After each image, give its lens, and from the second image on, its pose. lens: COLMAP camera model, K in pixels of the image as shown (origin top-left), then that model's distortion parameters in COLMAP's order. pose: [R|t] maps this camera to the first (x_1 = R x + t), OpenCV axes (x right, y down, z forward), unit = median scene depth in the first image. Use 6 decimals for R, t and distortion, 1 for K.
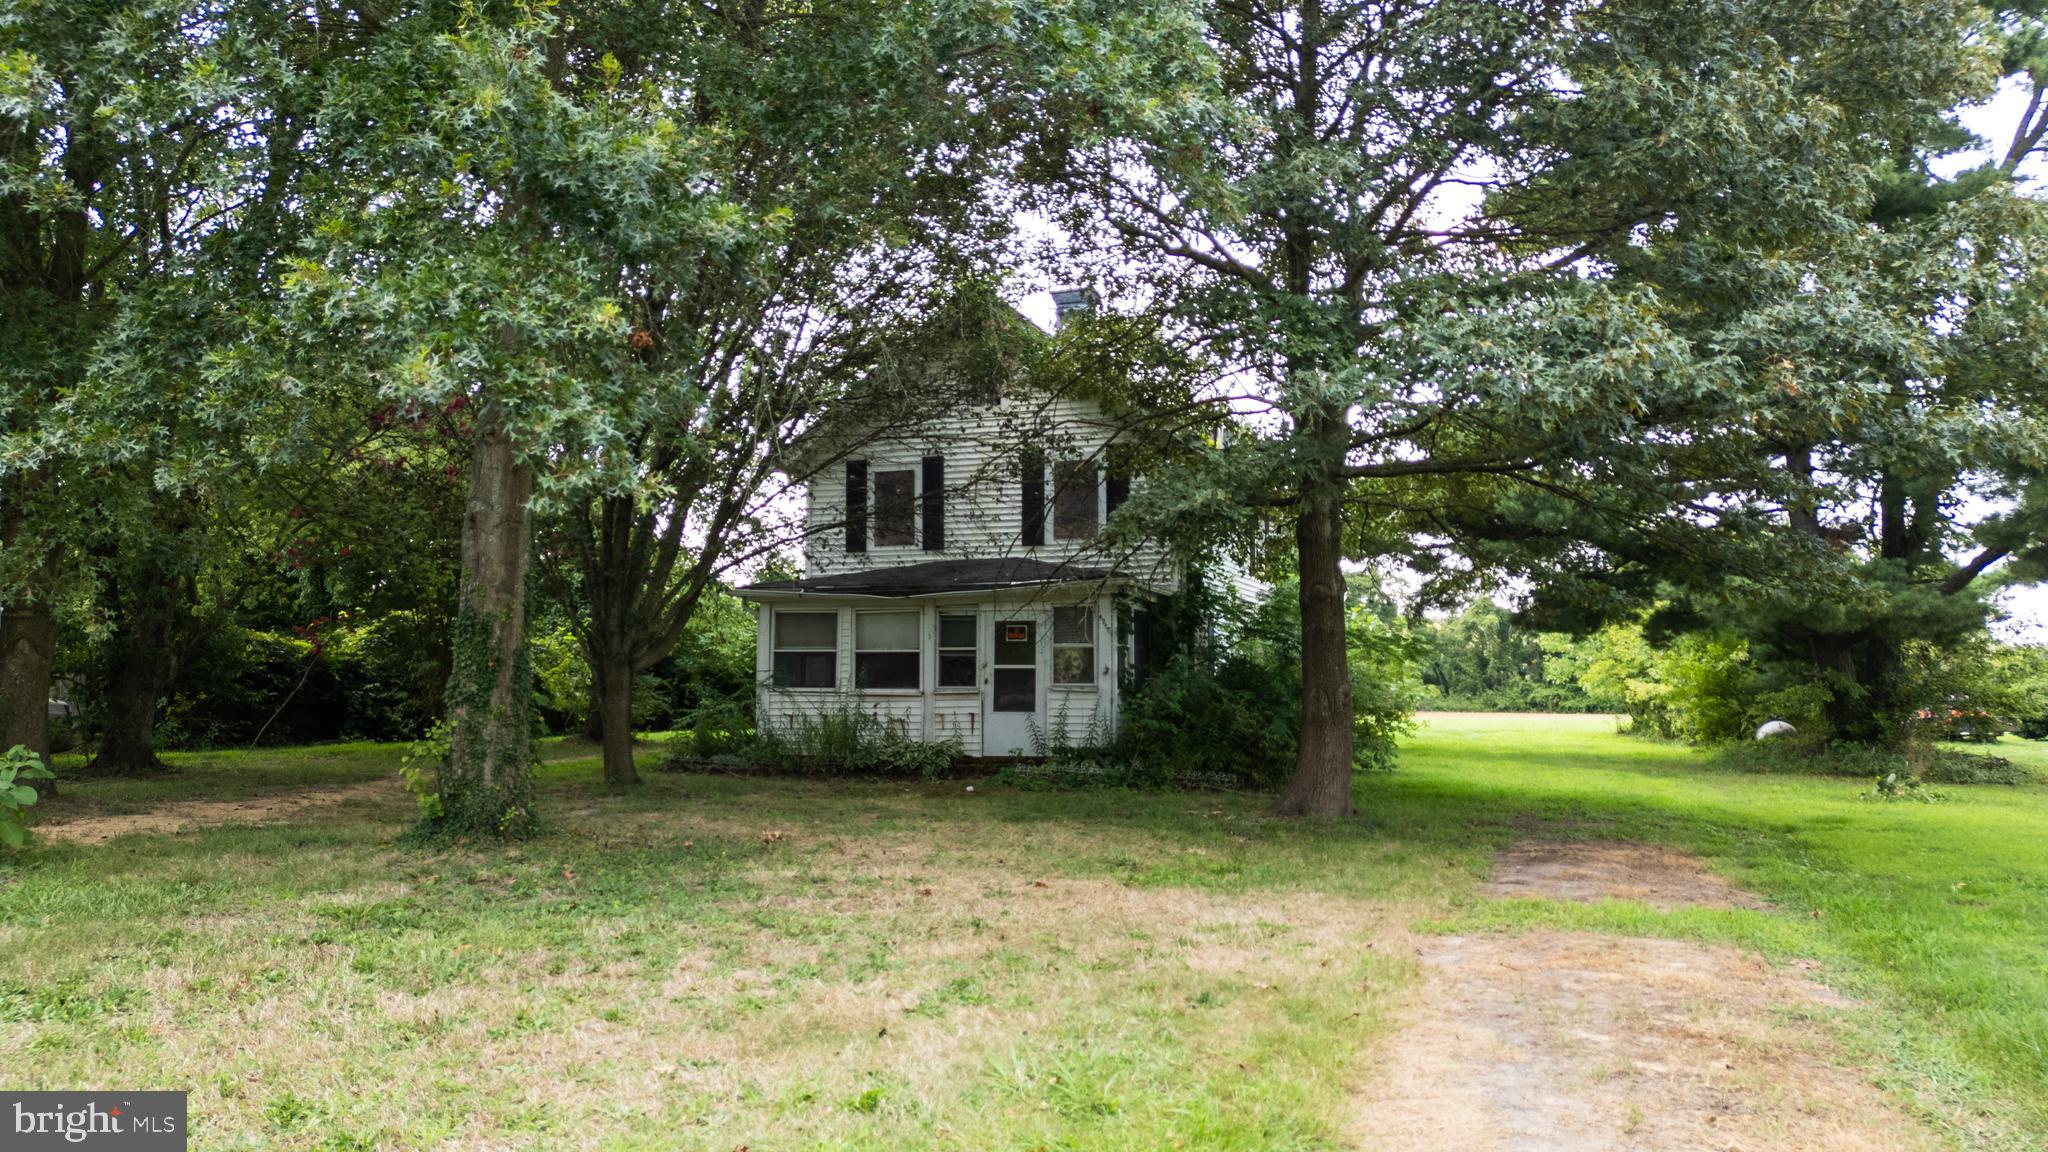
lens RADIAL K [[1421.3, 0, 1024.0], [0, 1421.3, 576.0], [0, 0, 1]] dist [0.081399, -0.081214]
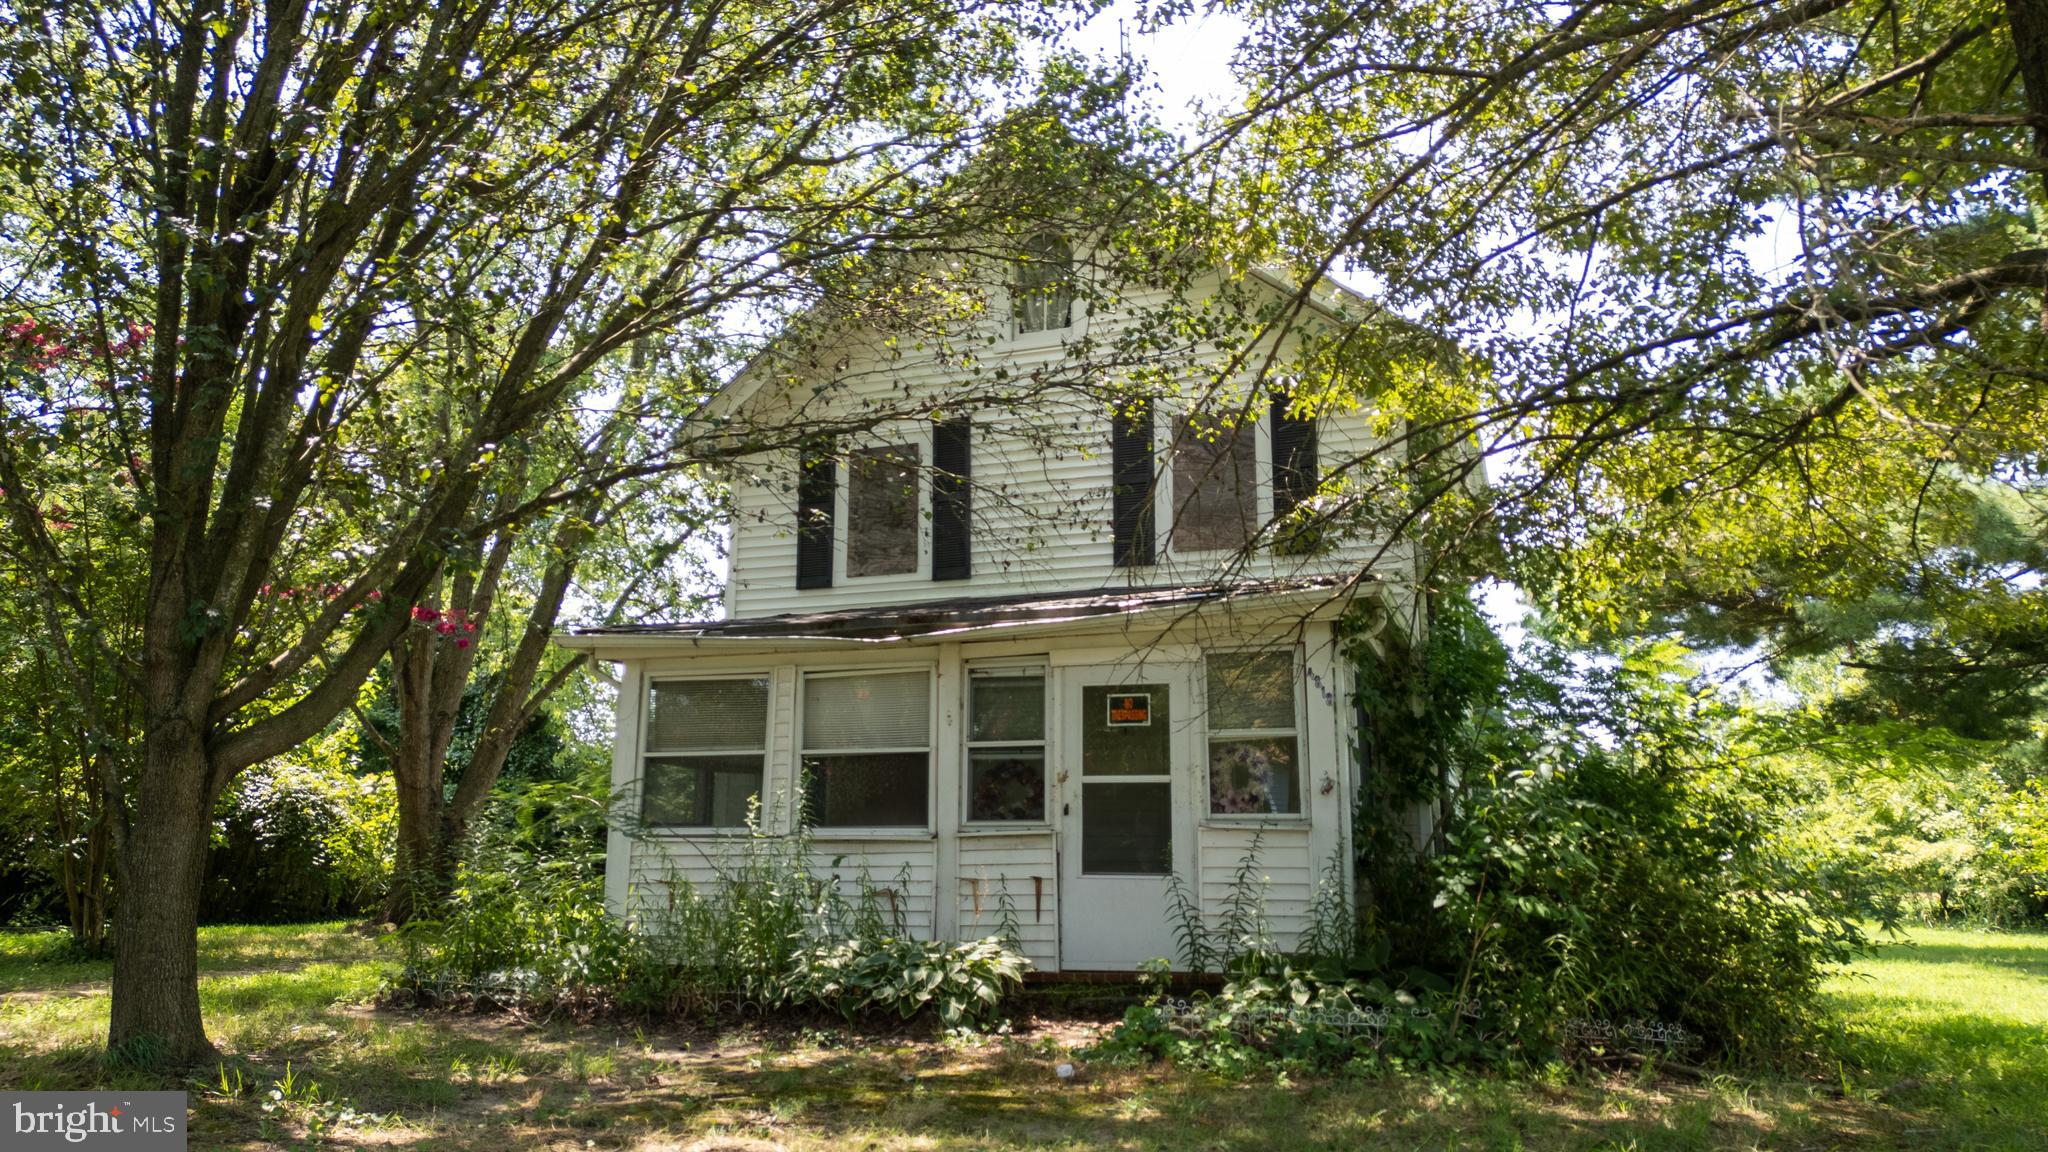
lens RADIAL K [[1421.3, 0, 1024.0], [0, 1421.3, 576.0], [0, 0, 1]] dist [0.081399, -0.081214]
pose [[0.999991, -0.002254, 0.003728, -0.042222], [0.002646, 0.994063, -0.108774, 0.046735], [-0.003461, 0.108783, 0.994060, 0.500285]]
